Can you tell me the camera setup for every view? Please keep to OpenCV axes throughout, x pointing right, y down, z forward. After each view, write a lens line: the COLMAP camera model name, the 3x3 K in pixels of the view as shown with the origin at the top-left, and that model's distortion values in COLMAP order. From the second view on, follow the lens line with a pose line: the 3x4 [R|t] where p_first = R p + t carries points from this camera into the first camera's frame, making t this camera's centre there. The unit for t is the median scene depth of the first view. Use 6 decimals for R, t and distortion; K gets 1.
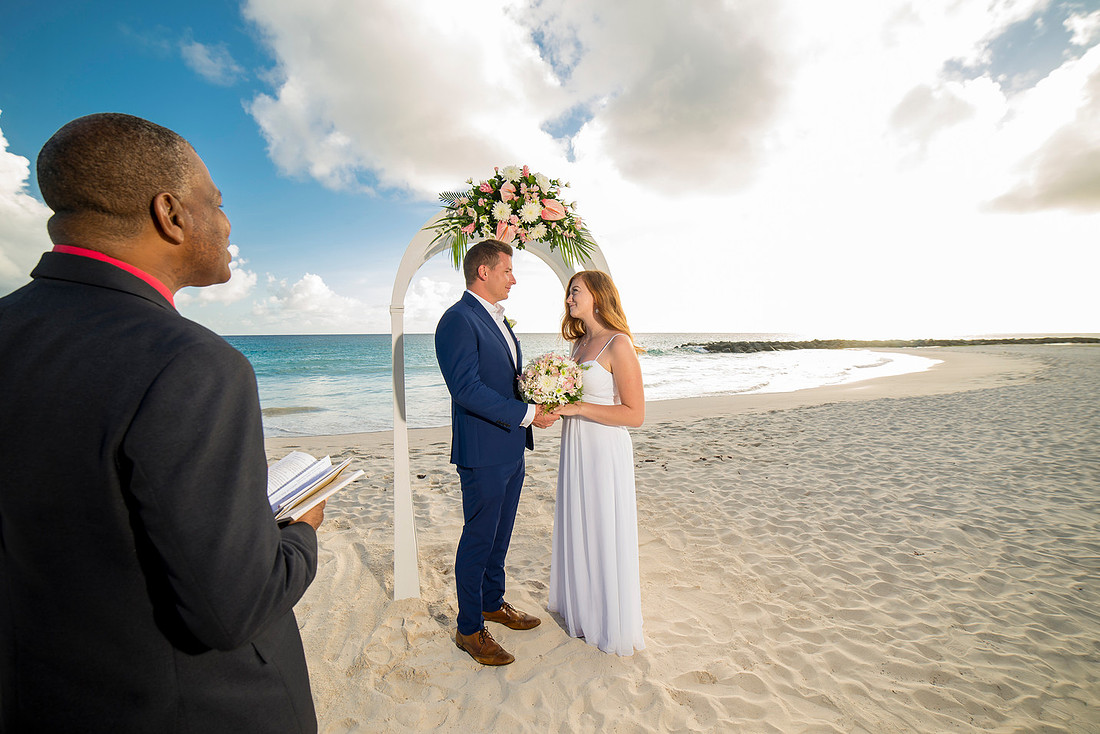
lens RADIAL K [[478.5, 0, 553.9], [0, 478.5, 365.6], [0, 0, 1]] dist [-0.079745, 0.000056]
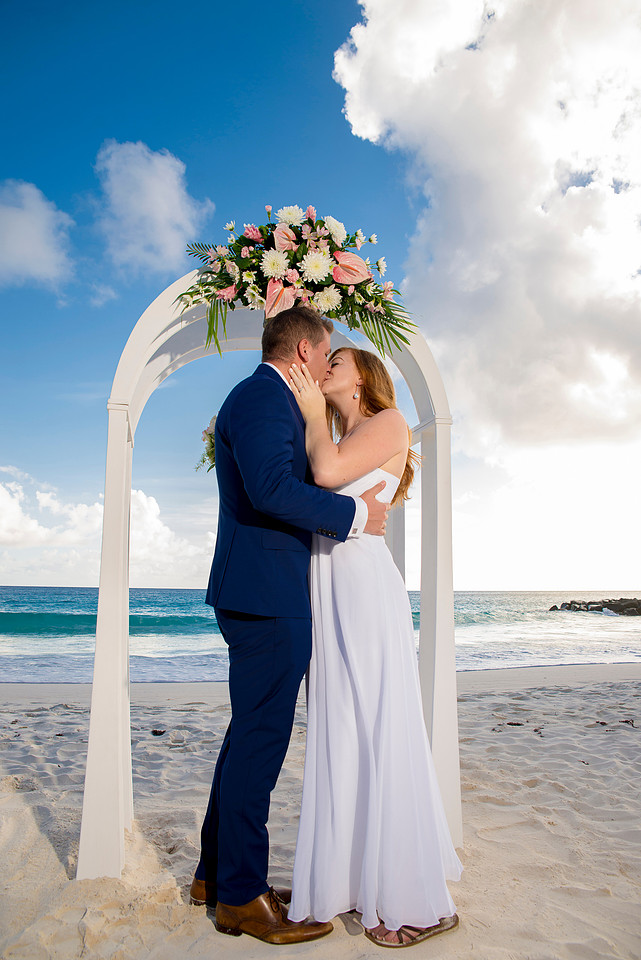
lens RADIAL K [[678.8, 0, 302.6], [0, 678.8, 483.1], [0, 0, 1]] dist [-0.056392, 0.024920]
pose [[0.994877, 0.002008, -0.101073, 0.028159], [-0.021727, 0.980686, -0.194378, 0.162386], [0.098730, 0.195578, 0.975706, 0.097317]]
